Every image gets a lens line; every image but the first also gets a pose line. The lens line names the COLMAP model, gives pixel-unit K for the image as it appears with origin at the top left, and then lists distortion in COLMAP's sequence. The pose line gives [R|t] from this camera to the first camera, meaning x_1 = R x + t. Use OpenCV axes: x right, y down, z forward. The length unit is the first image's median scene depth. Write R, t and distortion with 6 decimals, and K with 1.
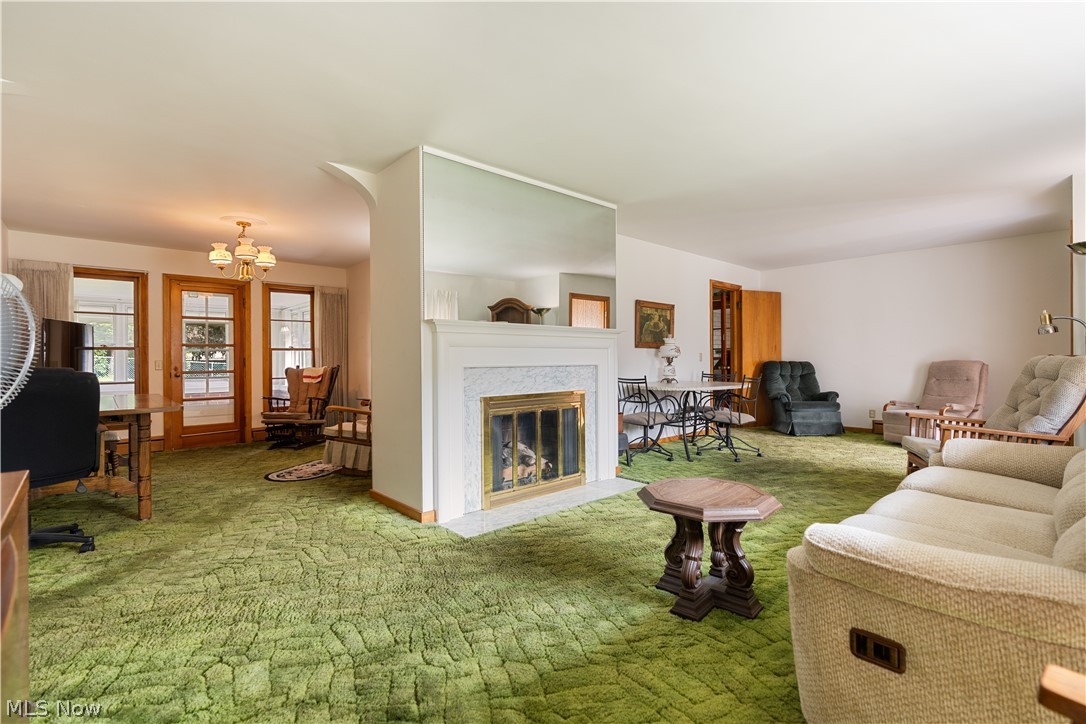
lens RADIAL K [[496.0, 0, 542.6], [0, 496.0, 369.9], [0, 0, 1]] dist [0.001099, 0.000509]
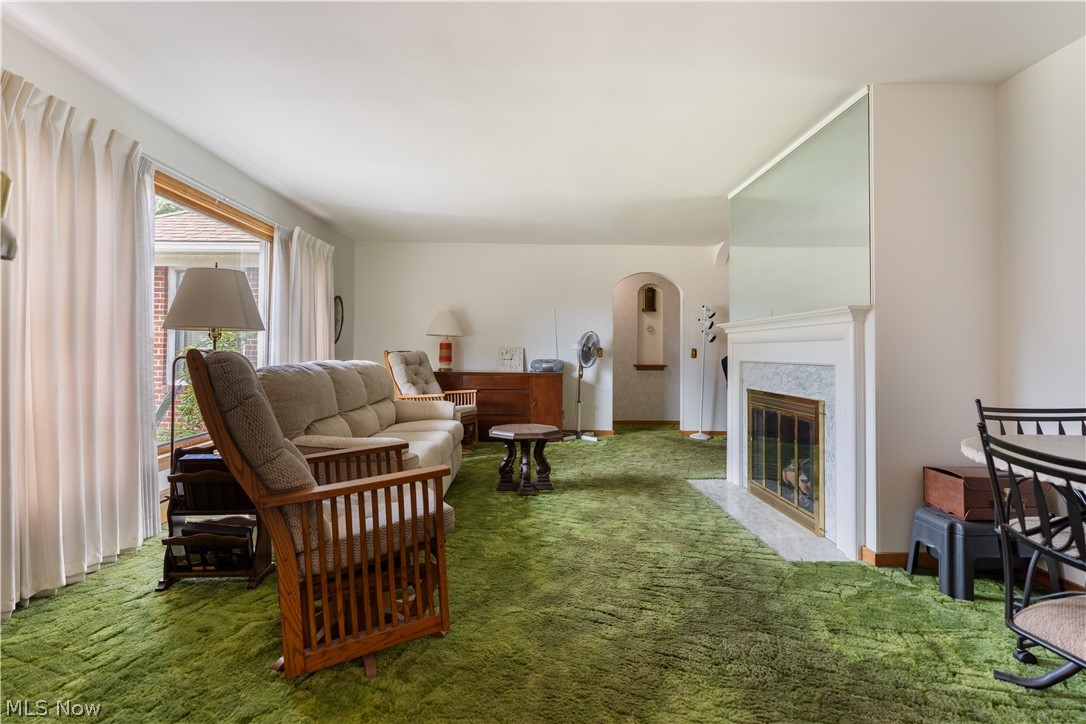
lens RADIAL K [[542.5, 0, 537.5], [0, 542.5, 339.6], [0, 0, 1]] dist [-0.005227, 0.001632]
pose [[-0.662147, -0.017198, -0.749176, 1.255115], [-0.021949, 0.999753, -0.003551, -0.044525], [0.749052, 0.014092, -0.662361, 1.646198]]
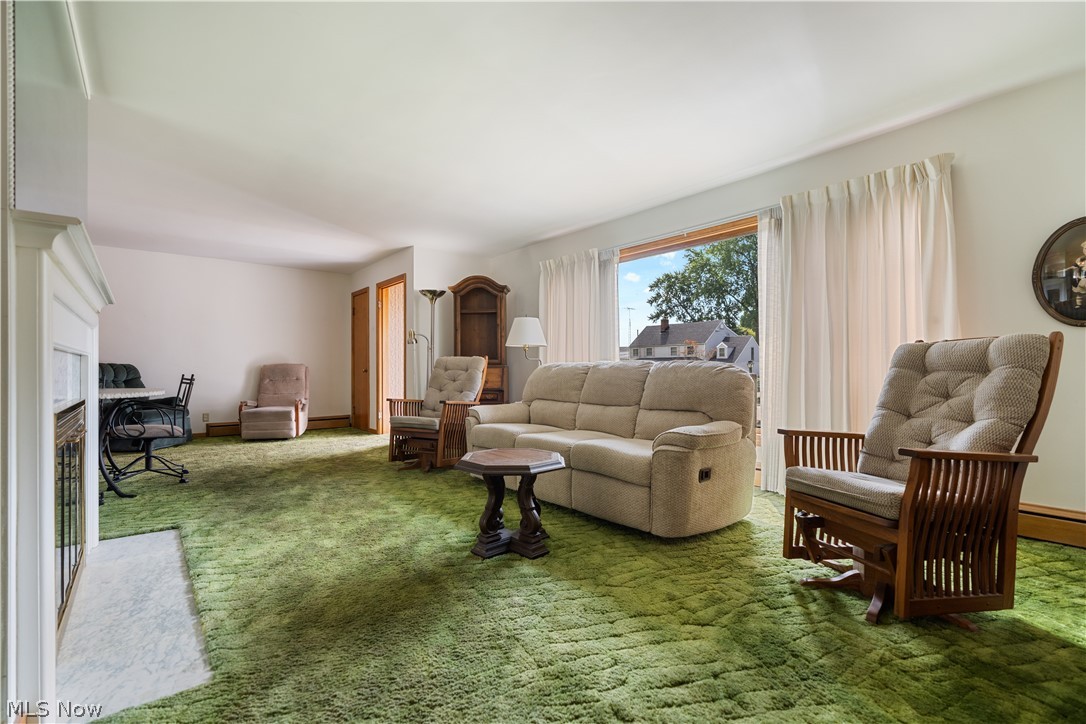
lens RADIAL K [[496.0, 0, 542.6], [0, 496.0, 369.9], [0, 0, 1]] dist [0.001099, 0.000509]
pose [[0.054543, 0.006389, 0.998491, -0.611712], [0.023469, 0.999695, -0.007679, 0.036741], [-0.998236, 0.023853, 0.054377, 0.610680]]
